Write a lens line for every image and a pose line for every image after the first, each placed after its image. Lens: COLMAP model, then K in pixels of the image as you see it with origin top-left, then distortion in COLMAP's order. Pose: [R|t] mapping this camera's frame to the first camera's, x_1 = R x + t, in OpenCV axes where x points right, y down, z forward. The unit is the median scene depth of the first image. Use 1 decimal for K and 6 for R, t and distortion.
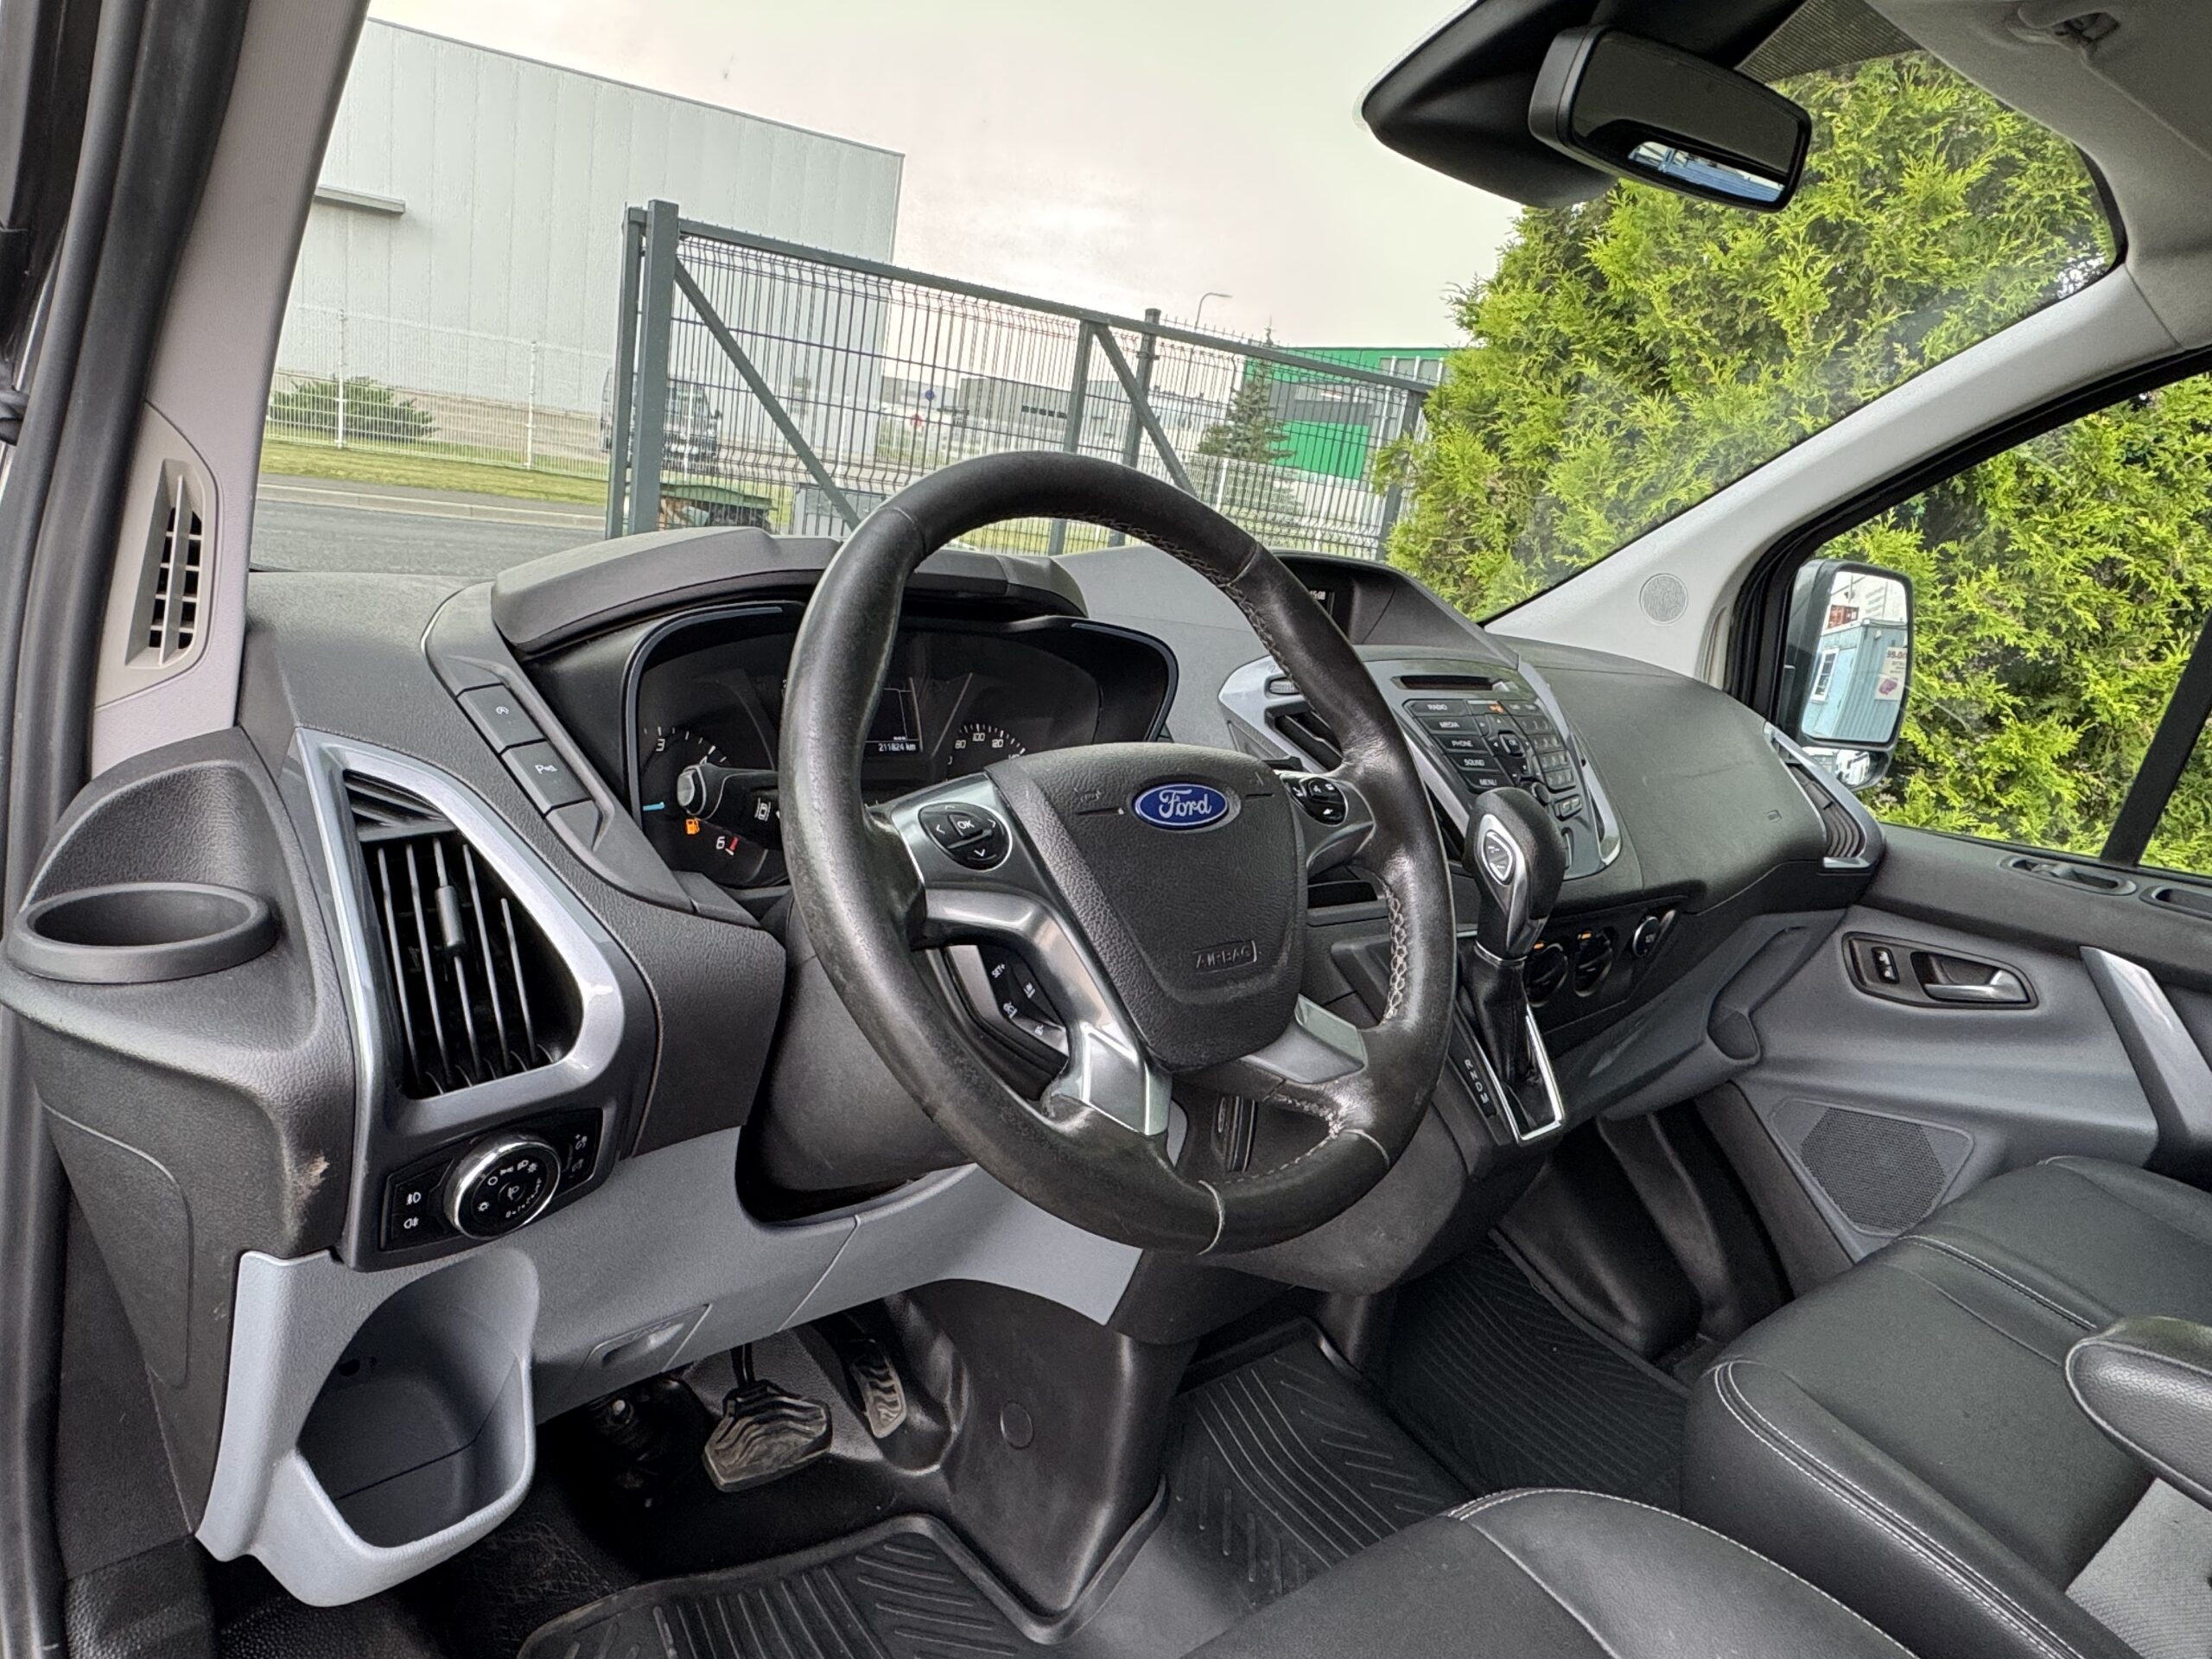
lens RADIAL K [[1392.6, 0, 1106.0], [0, 1392.6, 829.5], [0, 0, 1]] dist [-0.005768, -0.000538]
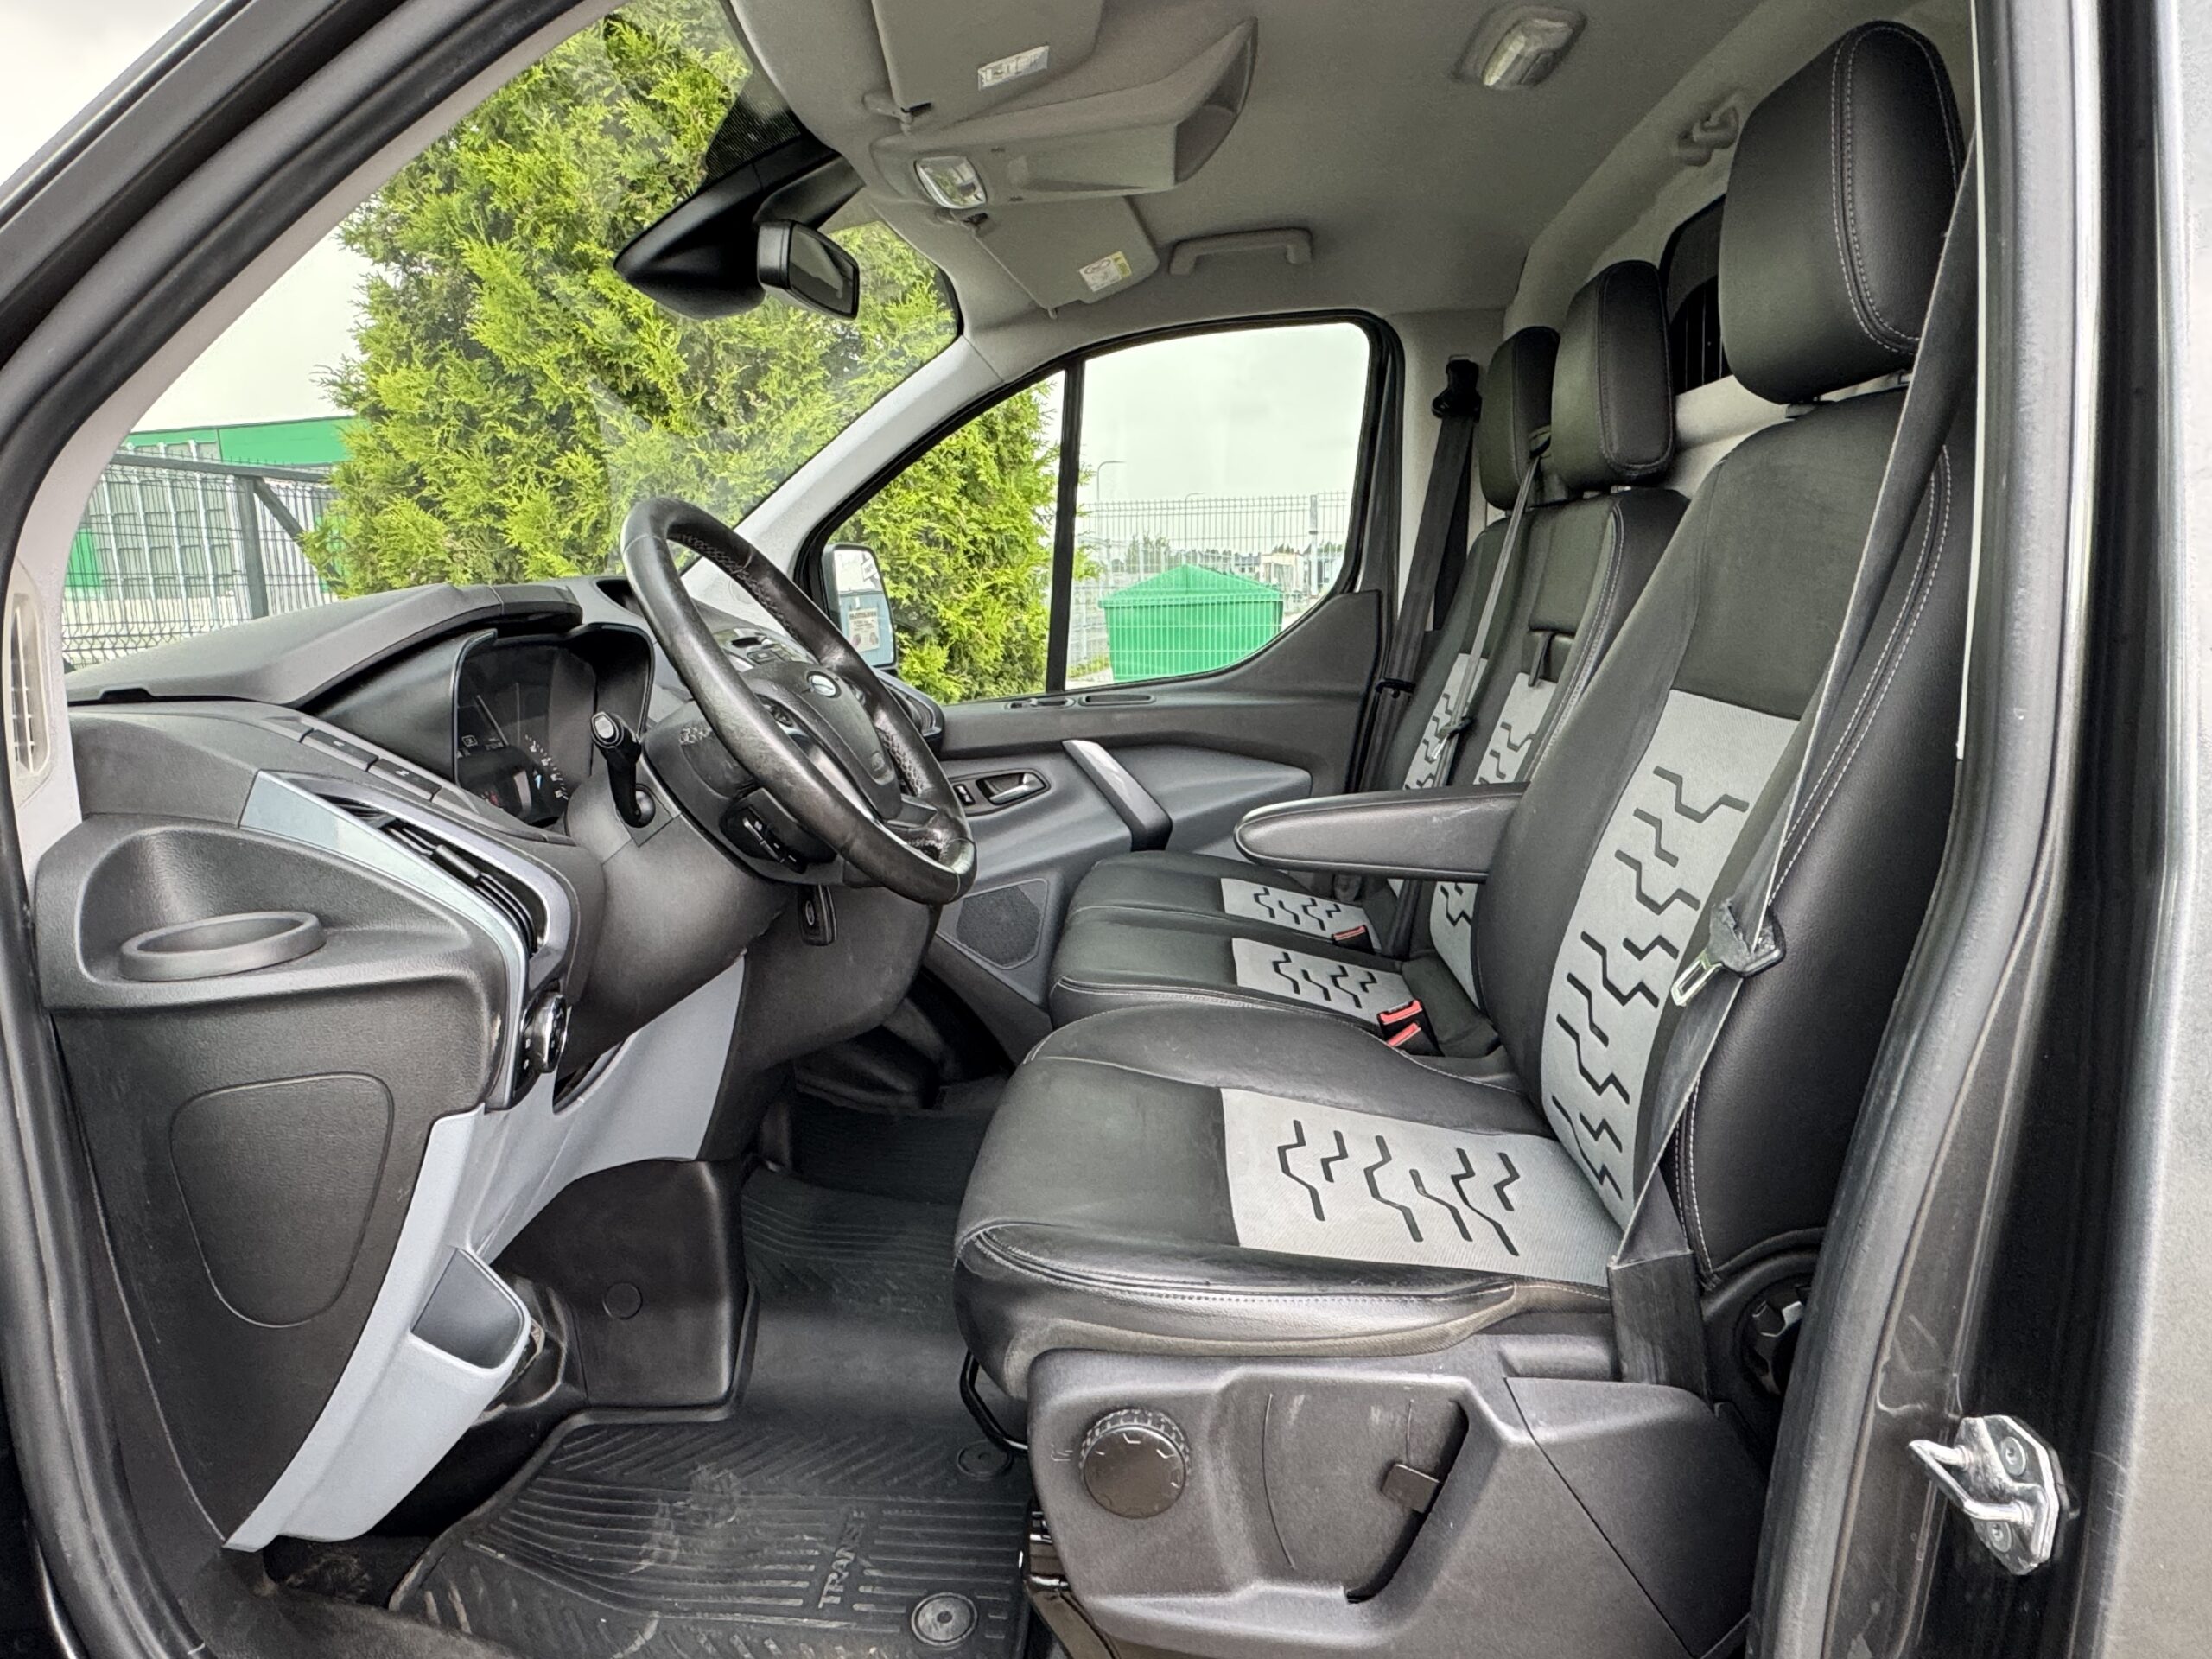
lens RADIAL K [[1392.6, 0, 1106.0], [0, 1392.6, 829.5], [0, 0, 1]] dist [-0.005768, -0.000538]
pose [[0.663639, -0.286647, 0.690953, -0.231858], [0.312211, 0.945510, 0.092382, 0.024768], [-0.679785, 0.154415, 0.716972, -0.107137]]
